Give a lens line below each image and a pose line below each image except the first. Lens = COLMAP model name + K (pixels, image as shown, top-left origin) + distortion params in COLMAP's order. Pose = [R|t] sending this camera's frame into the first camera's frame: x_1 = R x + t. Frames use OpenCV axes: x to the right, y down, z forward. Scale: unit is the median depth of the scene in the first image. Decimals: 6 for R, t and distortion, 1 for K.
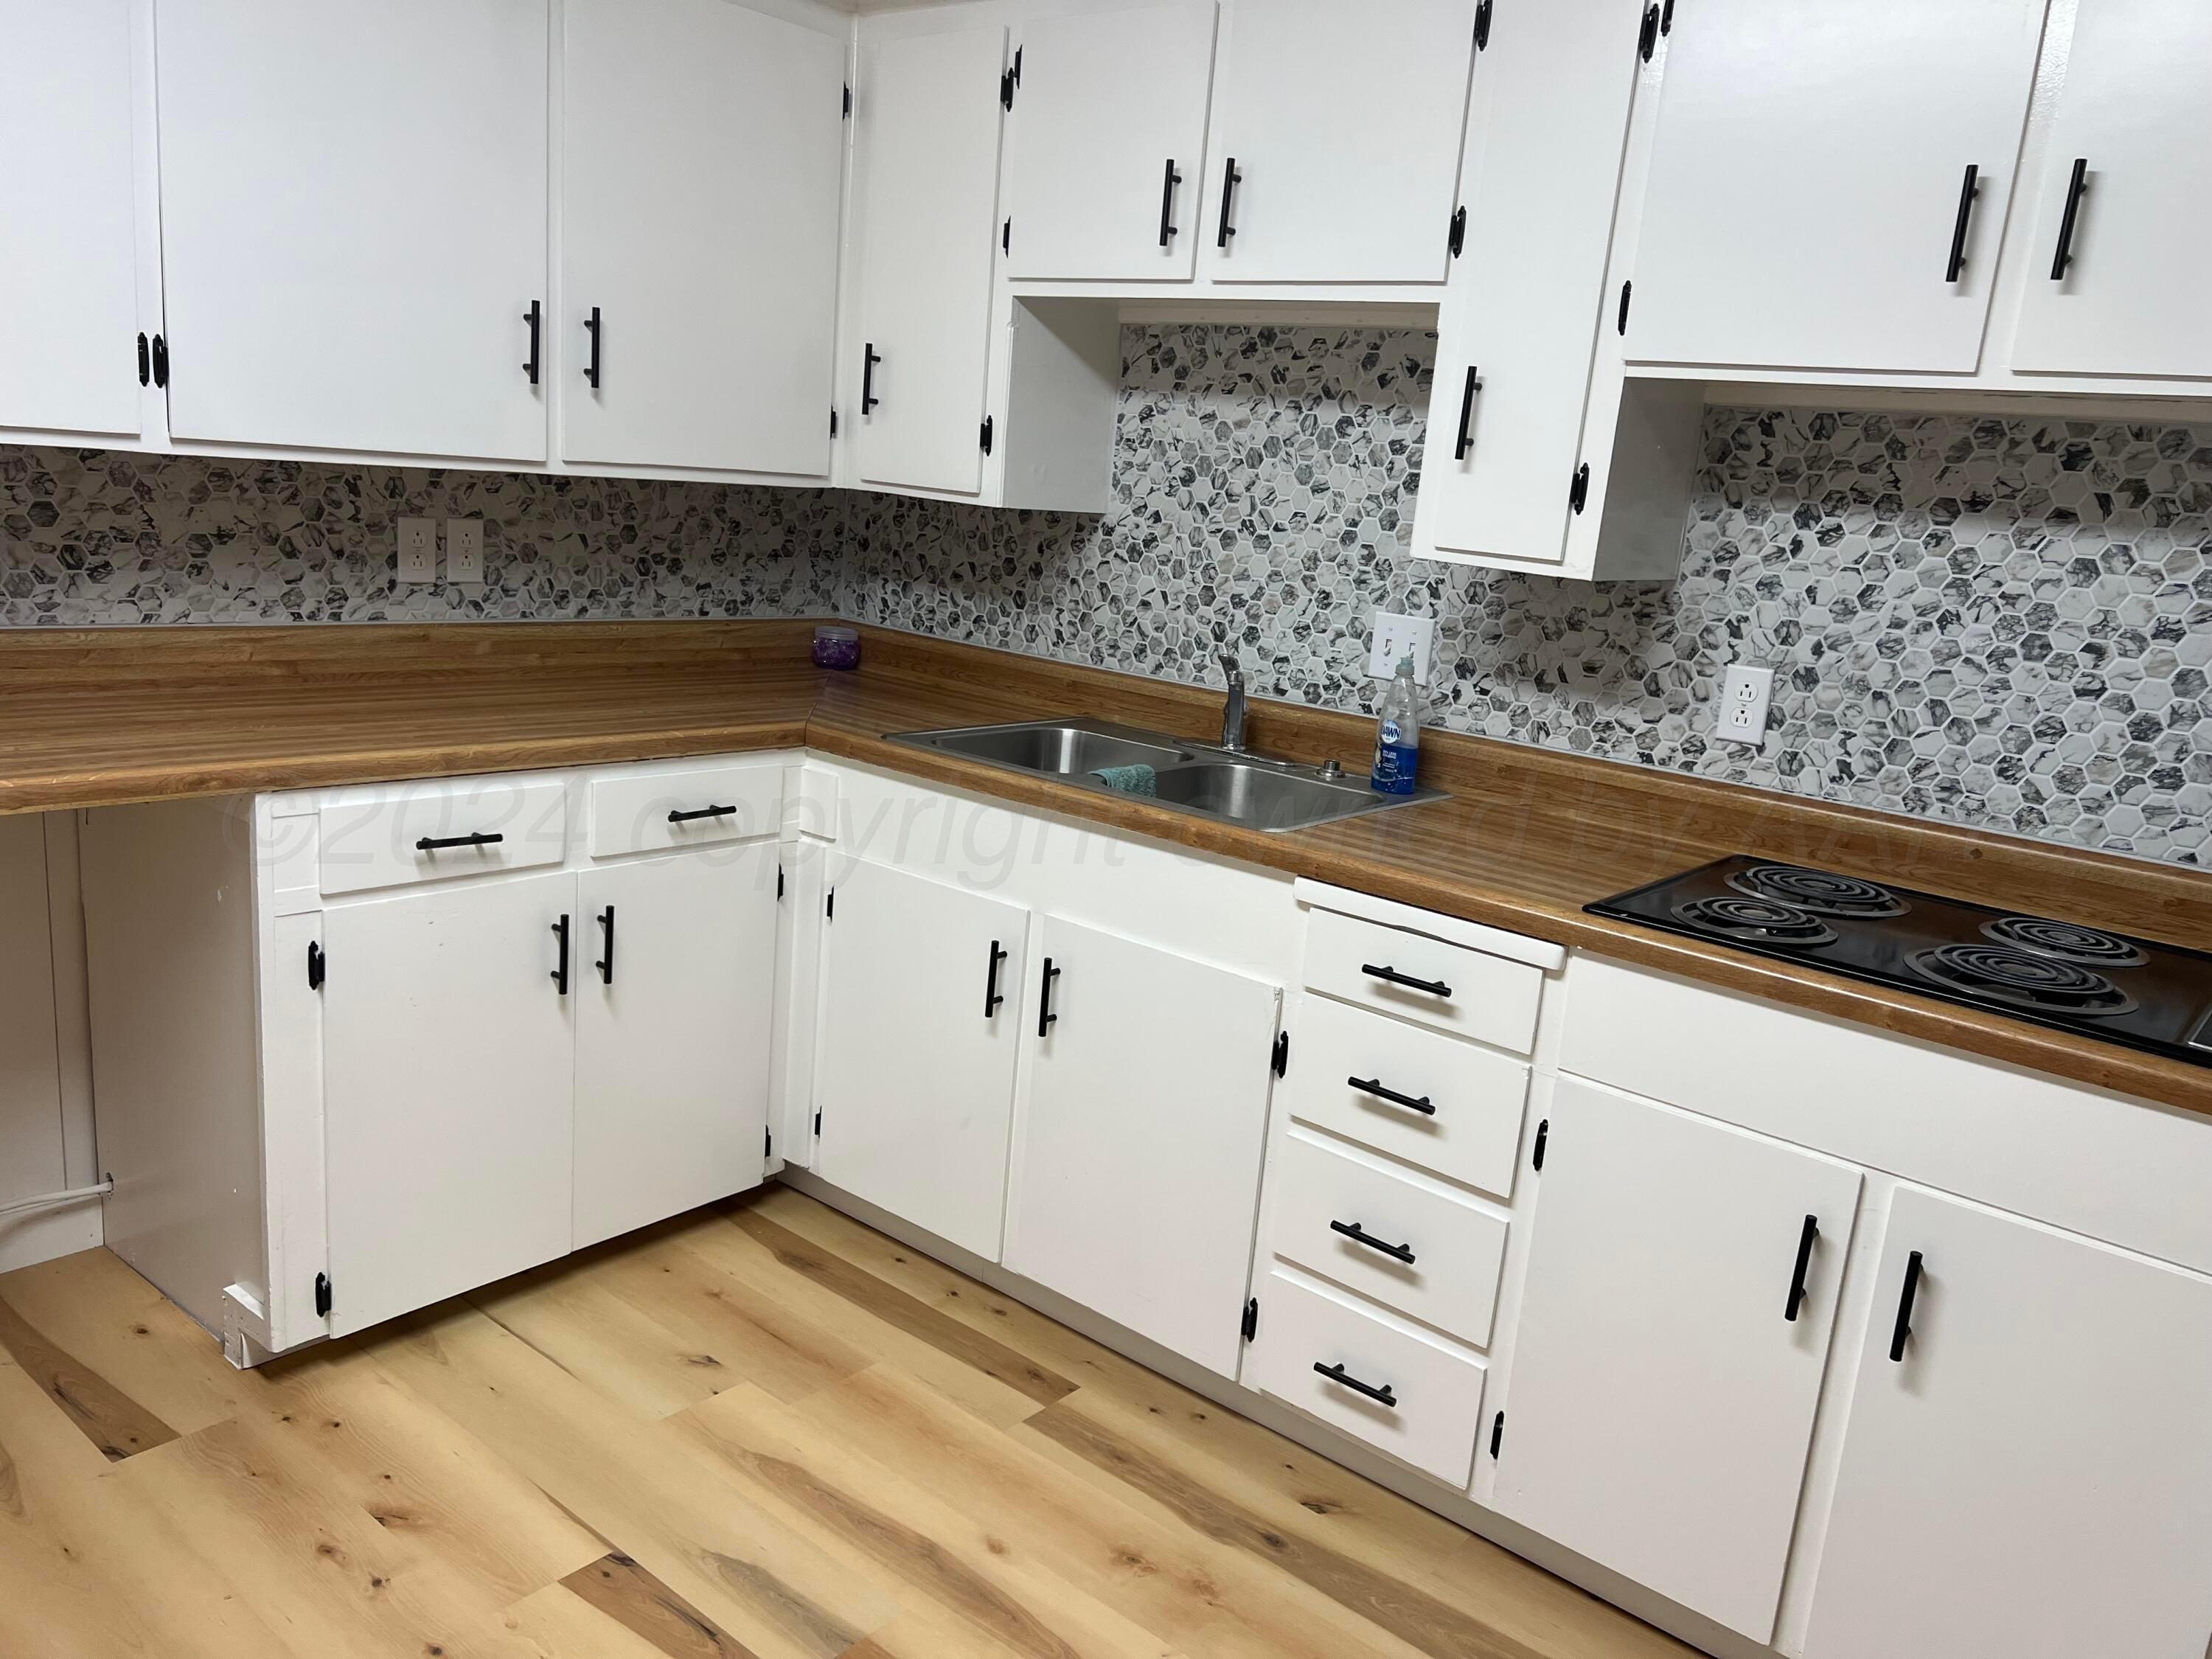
lens RADIAL K [[1681.0, 0, 1109.0], [0, 1681.0, 877.4], [0, 0, 1]] dist [0.084292, -0.105914]
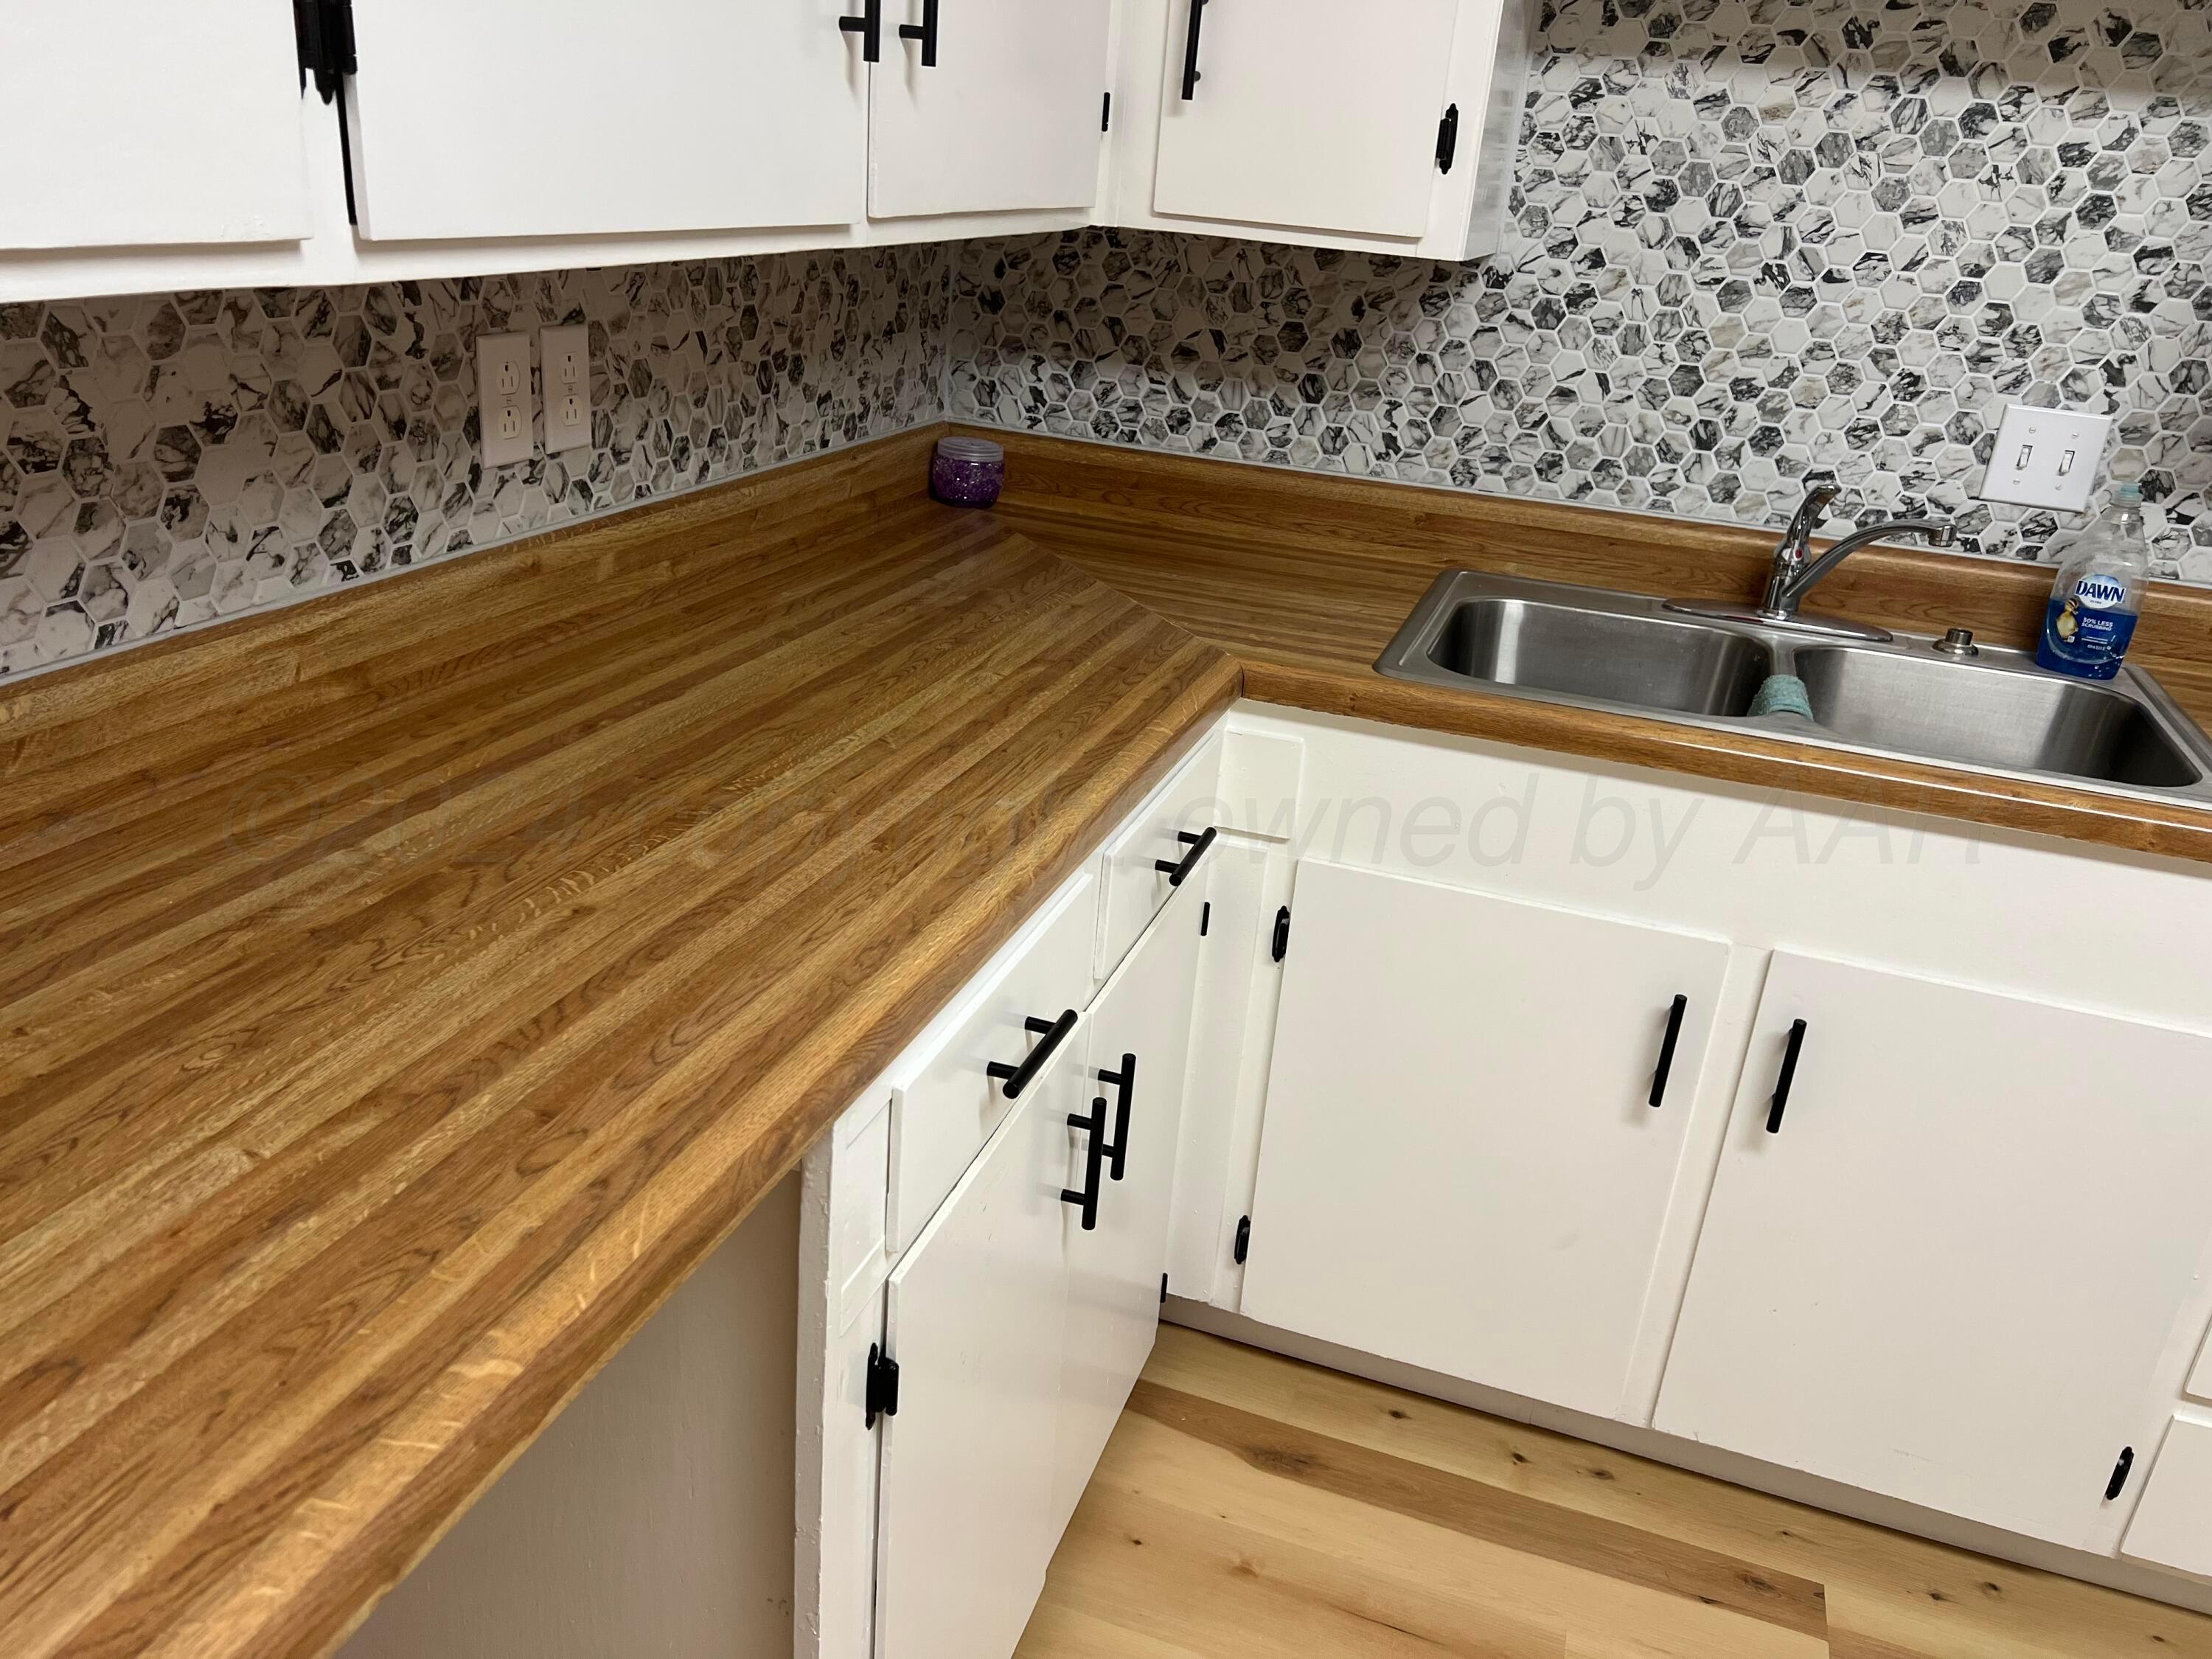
lens RADIAL K [[1690.1, 0, 1096.2], [0, 1690.1, 857.0], [0, 0, 1]] dist [0.031761, -0.039937]
pose [[0.935381, -0.149711, 0.320390, -0.429689], [0.087672, 0.975858, 0.200037, -0.146556], [-0.342603, -0.159022, 0.925924, 0.451723]]
